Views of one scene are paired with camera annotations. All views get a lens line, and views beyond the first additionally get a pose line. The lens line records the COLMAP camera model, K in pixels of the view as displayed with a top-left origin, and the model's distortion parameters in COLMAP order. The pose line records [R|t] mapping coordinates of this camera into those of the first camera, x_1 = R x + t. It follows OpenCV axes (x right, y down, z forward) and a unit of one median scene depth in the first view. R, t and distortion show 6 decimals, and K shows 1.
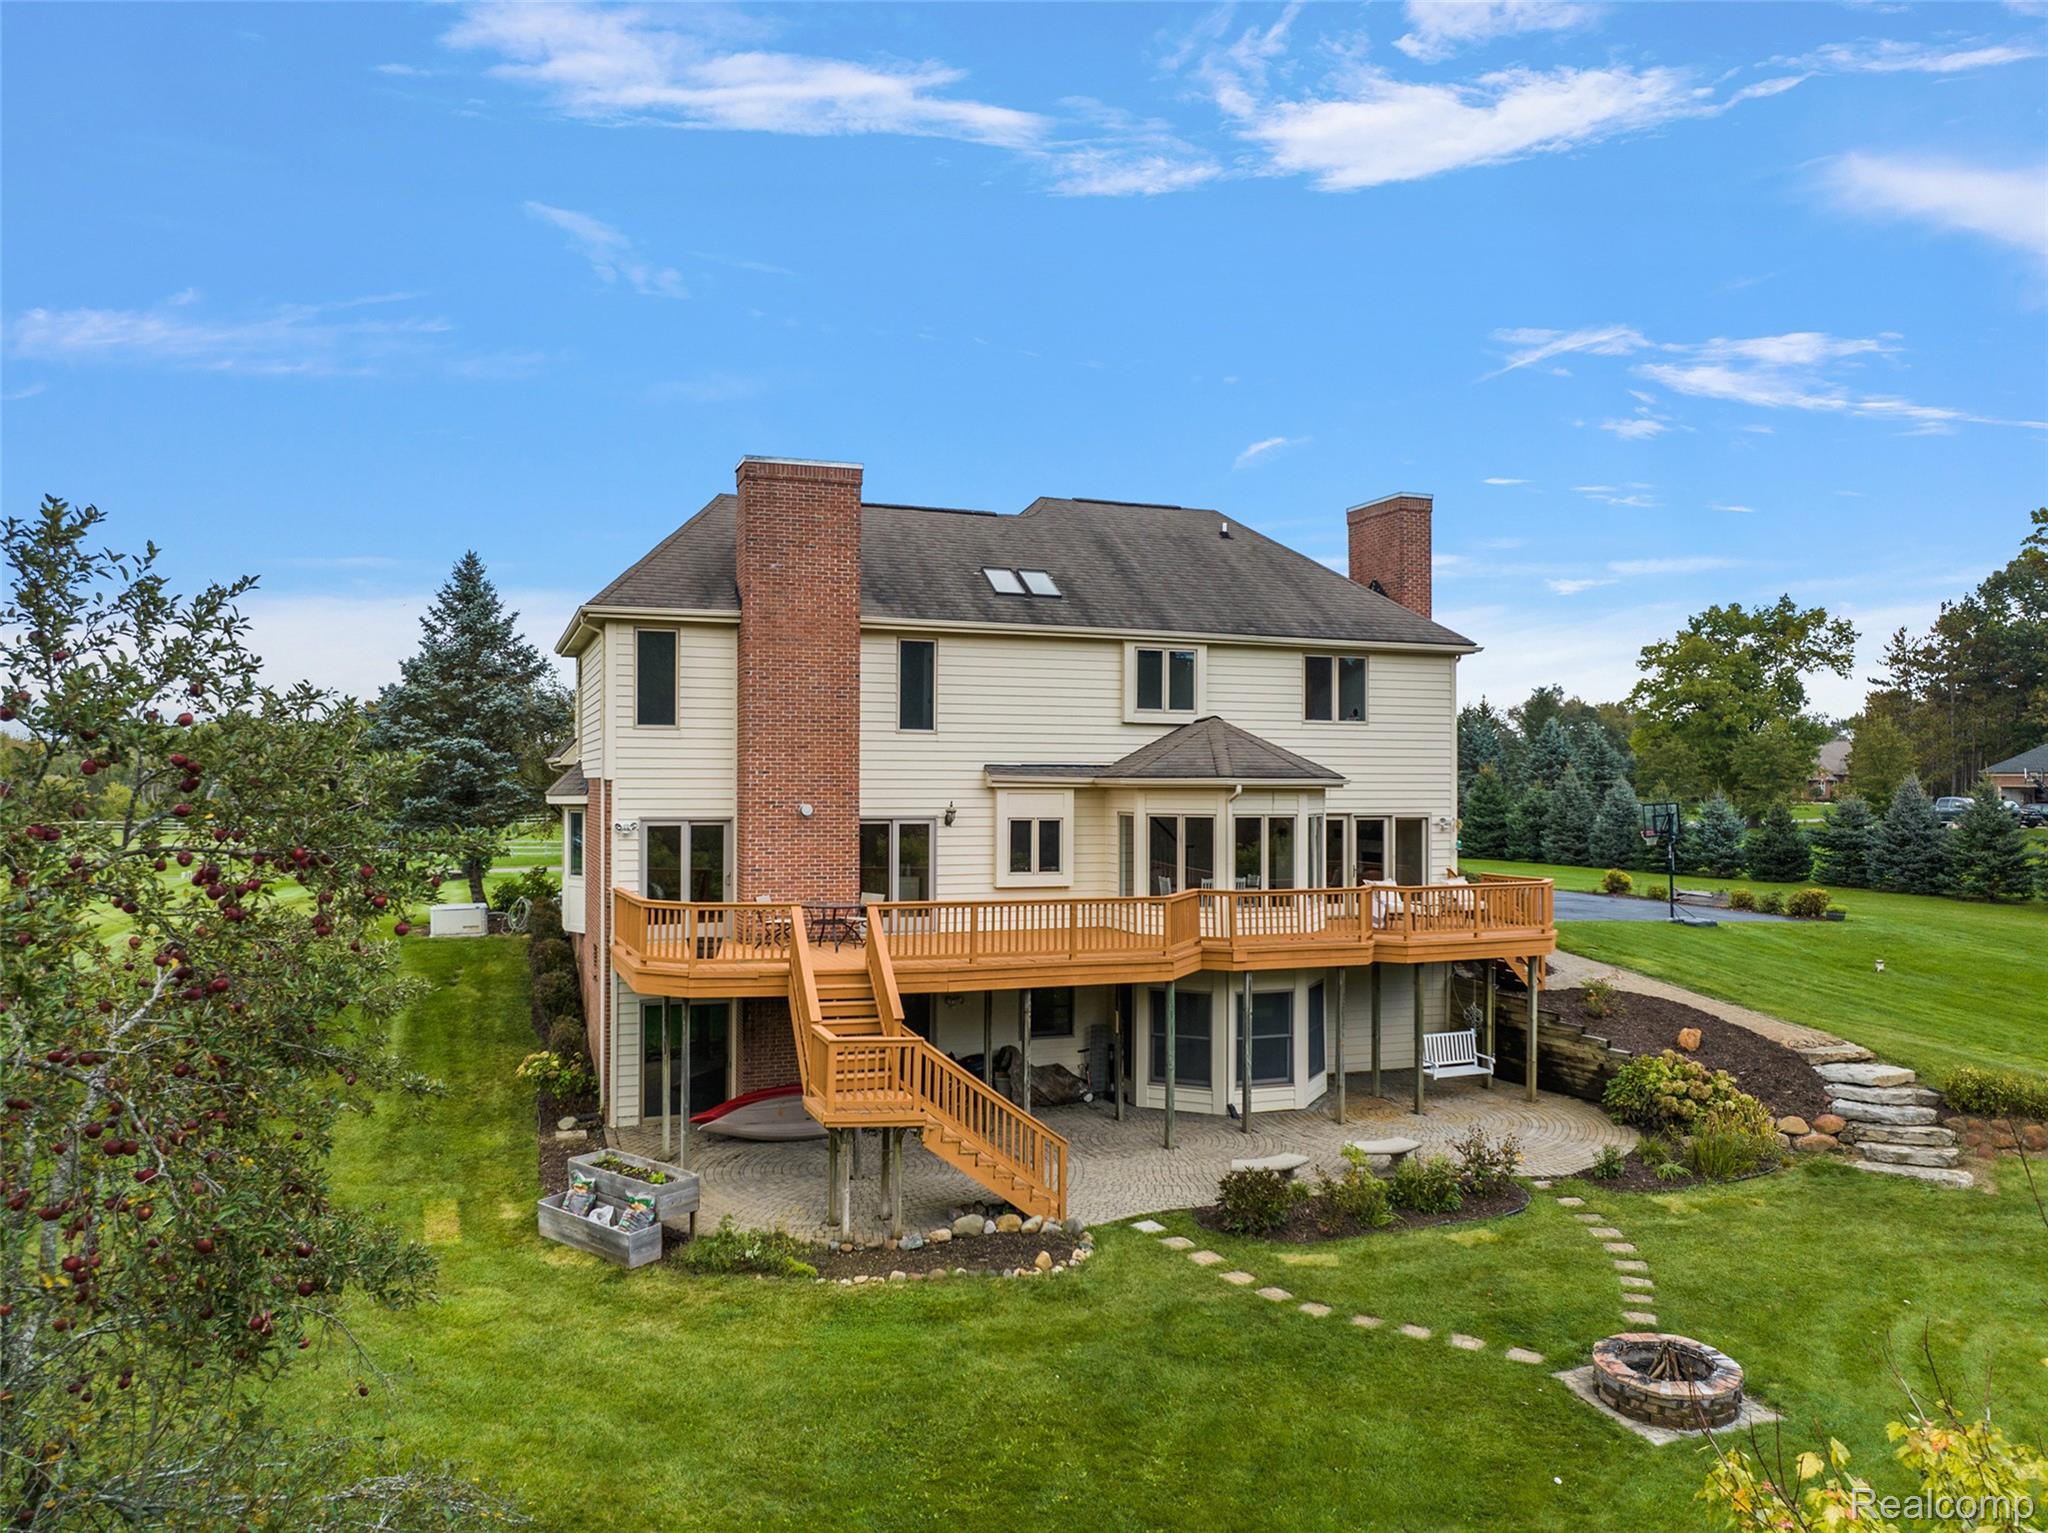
lens RADIAL K [[1484.2, 0, 1024.0], [0, 1484.2, 766.5], [0, 0, 1]] dist [-0.039675, 0.004127]
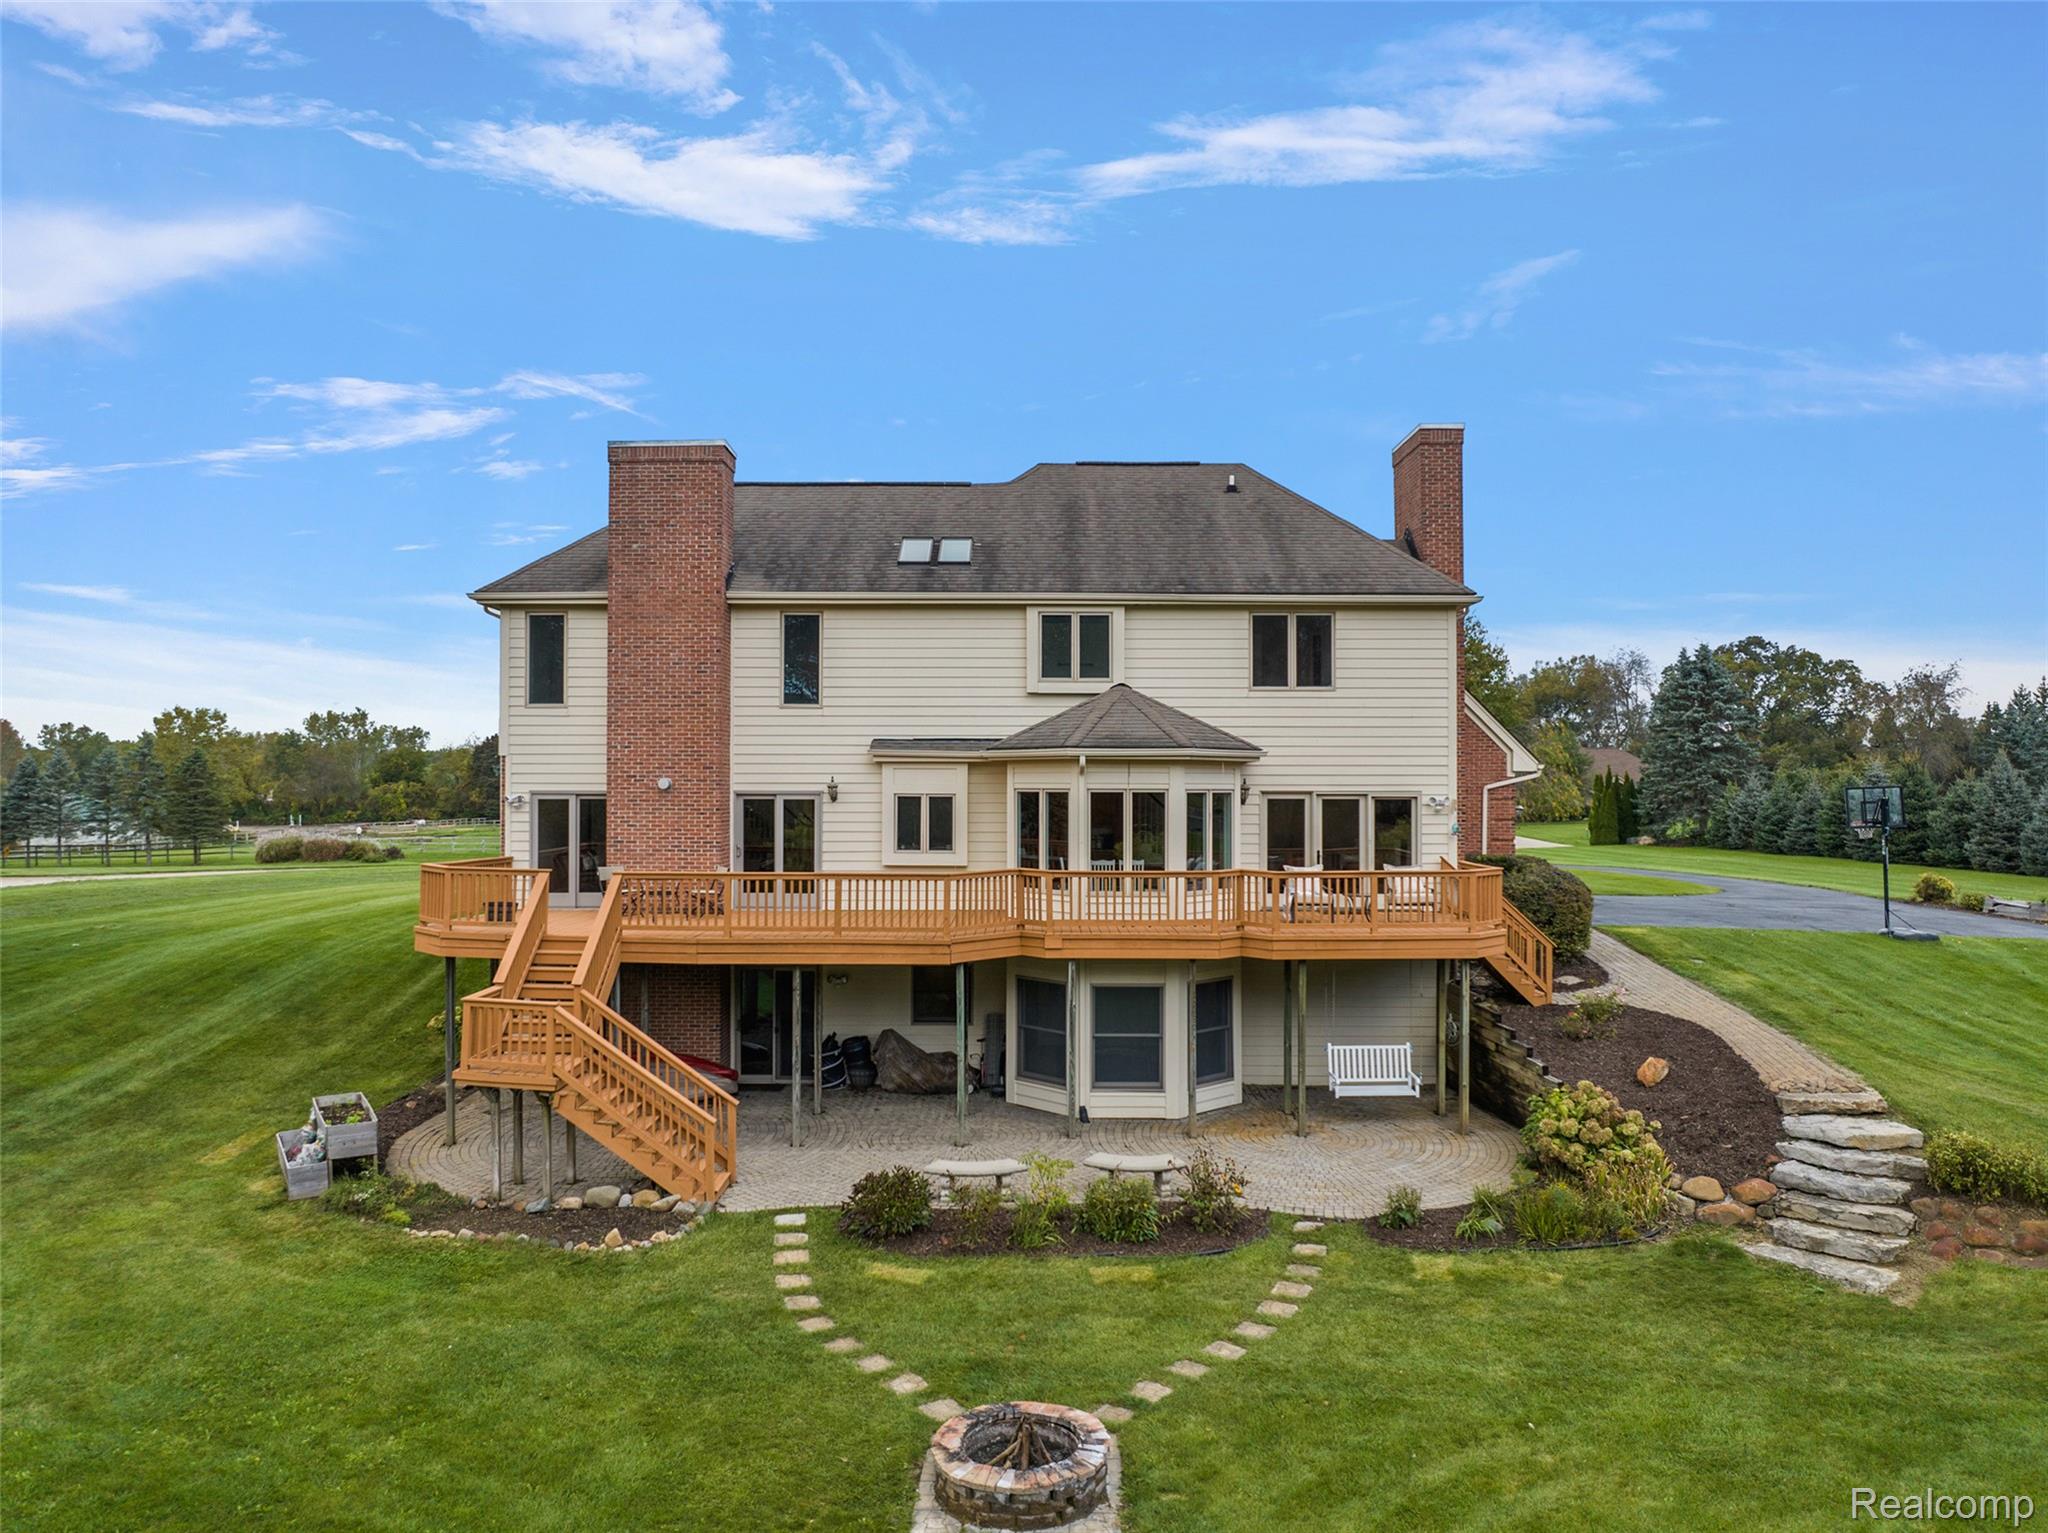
lens RADIAL K [[1460.2, 0, 1024.0], [0, 1460.2, 766.5], [0, 0, 1]] dist [-0.056451, 0.029603]
pose [[0.932462, -0.006654, -0.361207, 0.419077], [0.005575, 0.999976, -0.004031, 0.021619], [0.361226, 0.001745, 0.932477, 0.147416]]
